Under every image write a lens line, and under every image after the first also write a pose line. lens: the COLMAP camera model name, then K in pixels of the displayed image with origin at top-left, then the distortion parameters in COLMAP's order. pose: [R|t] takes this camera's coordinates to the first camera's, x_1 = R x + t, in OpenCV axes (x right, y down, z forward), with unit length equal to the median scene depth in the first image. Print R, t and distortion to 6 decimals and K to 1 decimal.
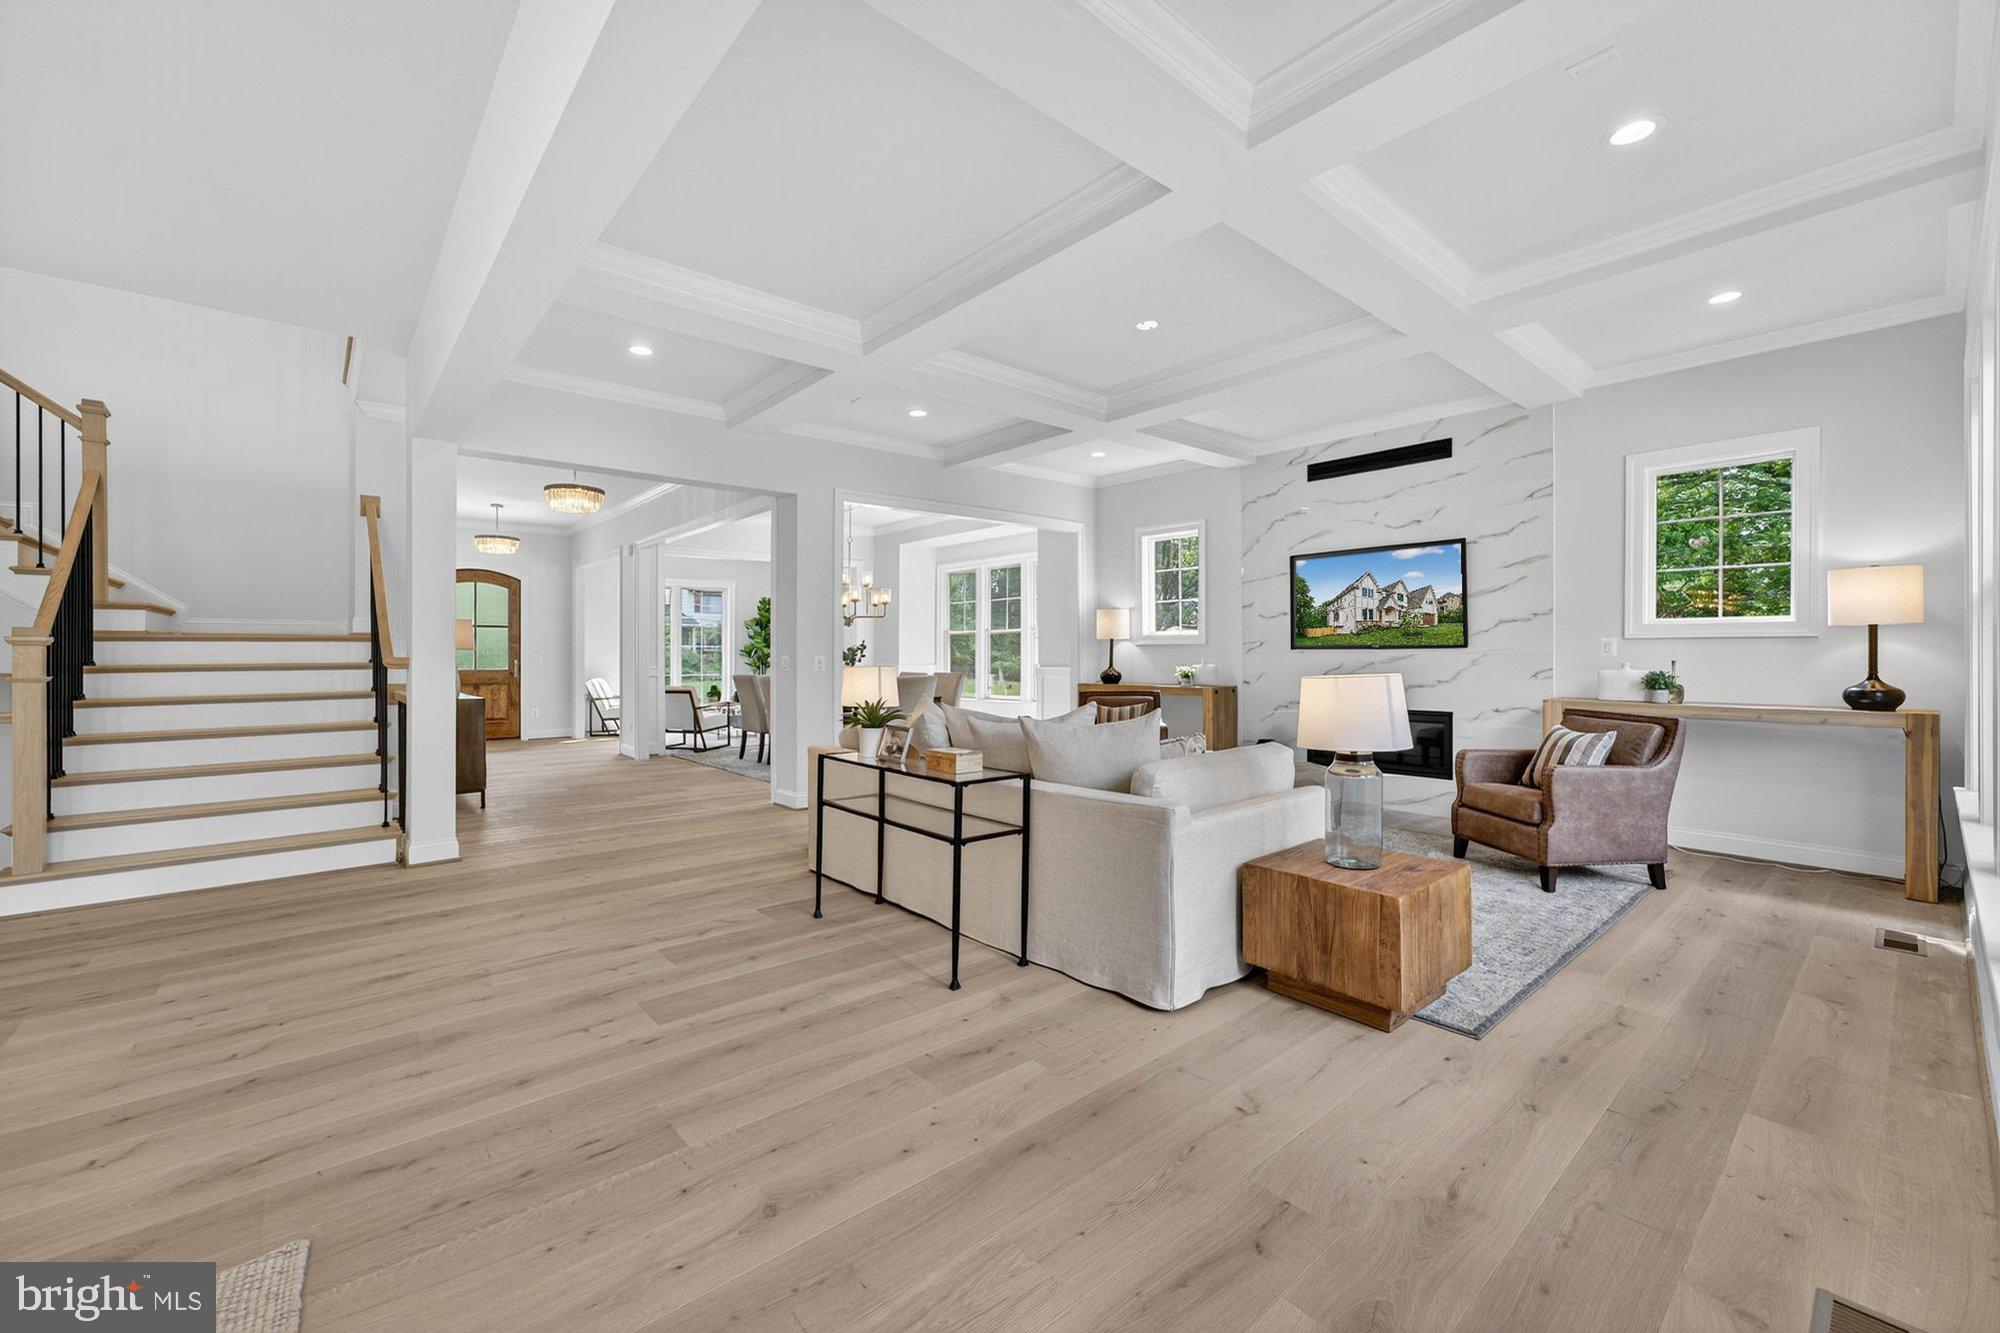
lens RADIAL K [[810.0, 0, 998.7], [0, 810.0, 658.4], [0, 0, 1]] dist [0.001648, 0.000114]
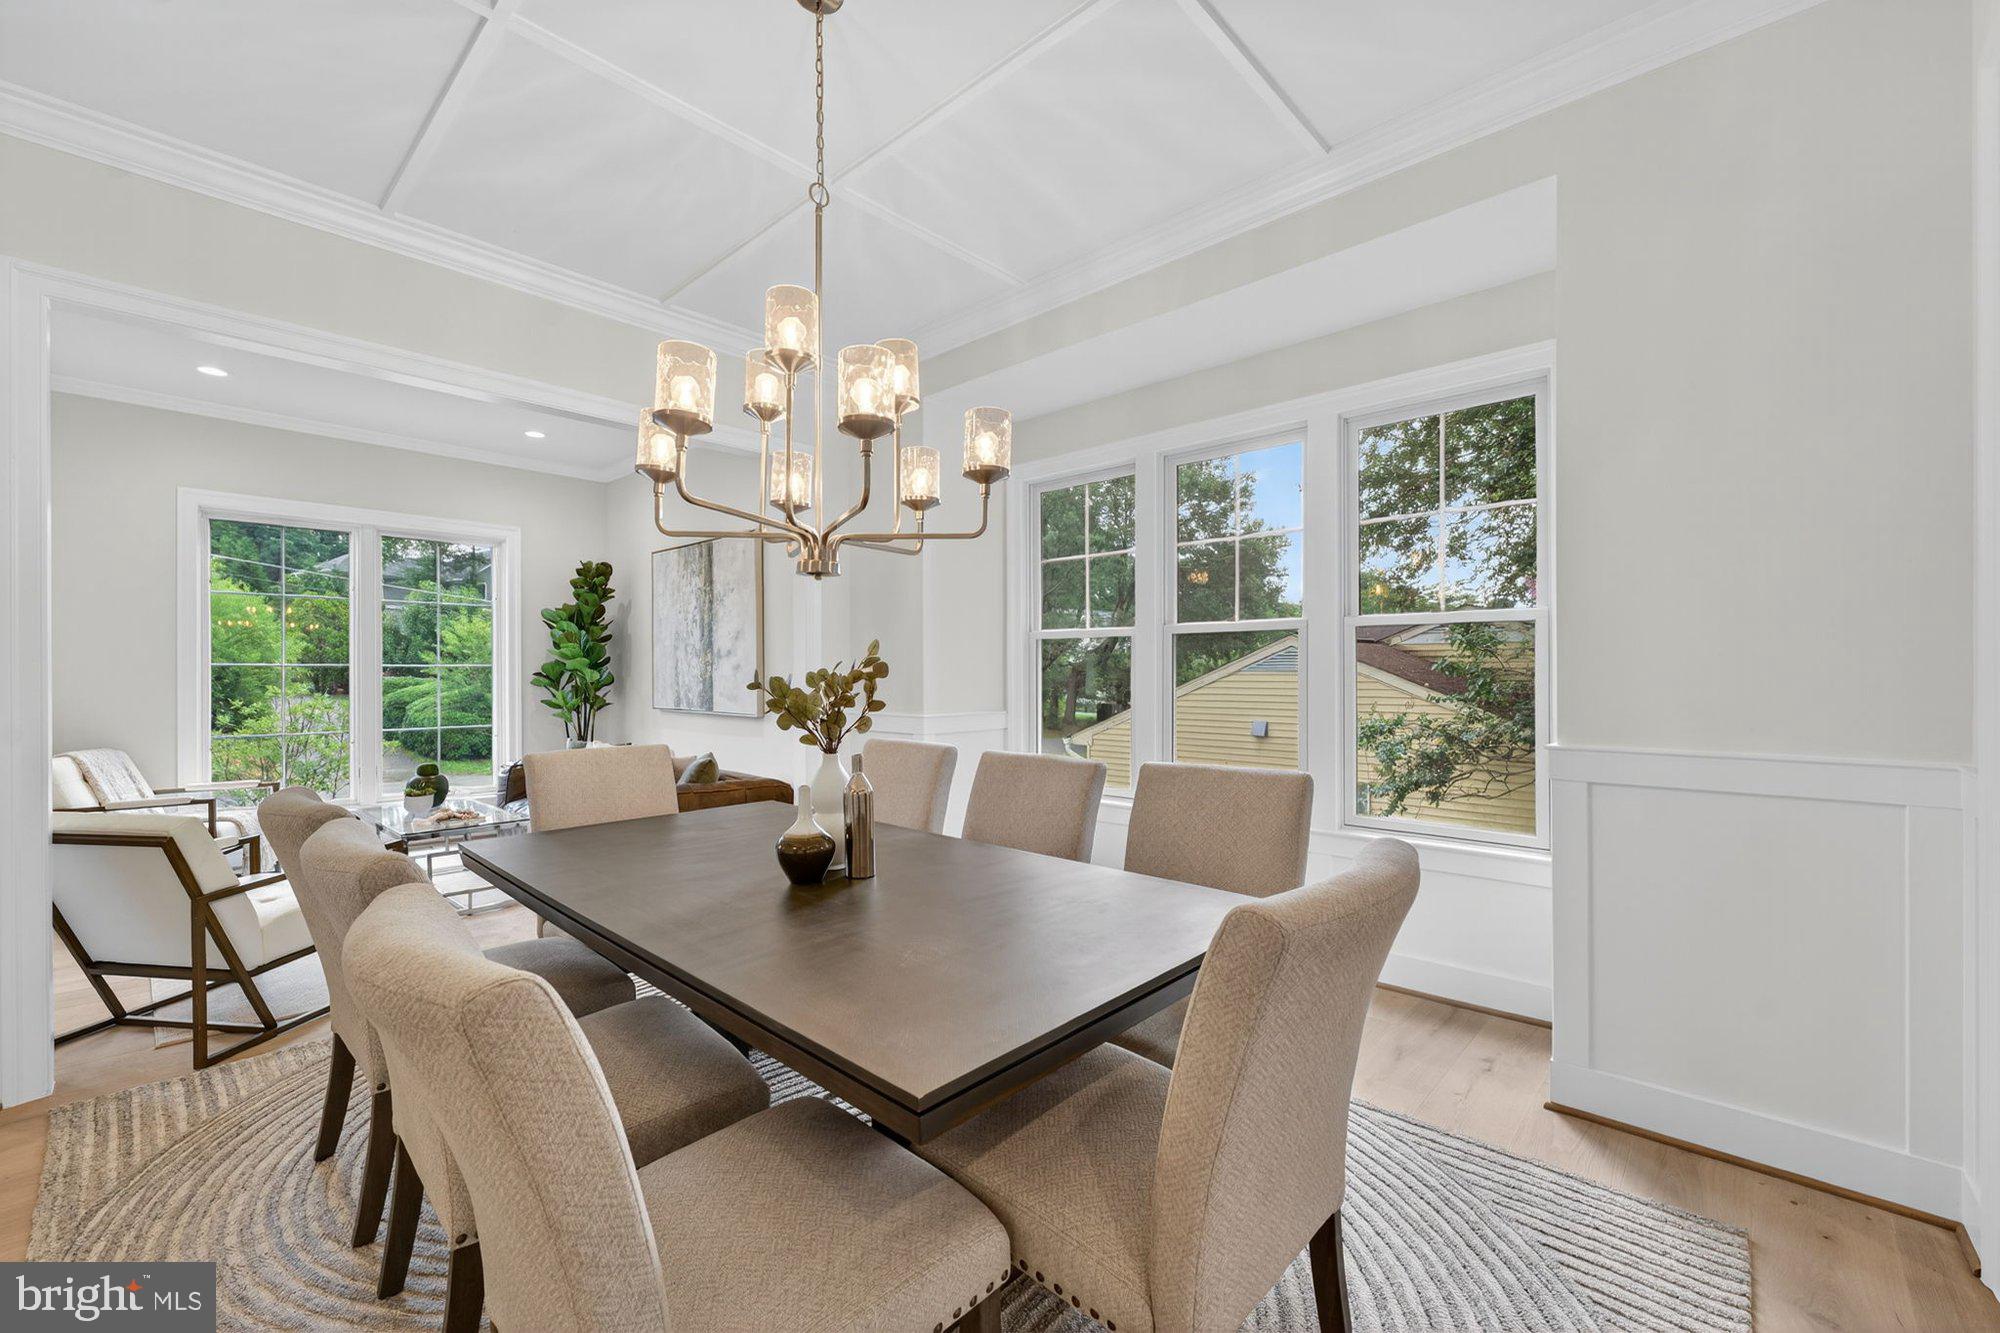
lens RADIAL K [[810.0, 0, 1012.3], [0, 810.0, 669.9], [0, 0, 1]] dist [0.001648, 0.000114]
pose [[0.992334, 0.003006, 0.123546, -0.157321], [-0.001383, 0.999912, -0.013215, -0.010325], [-0.123574, 0.012943, 0.992251, 0.766323]]
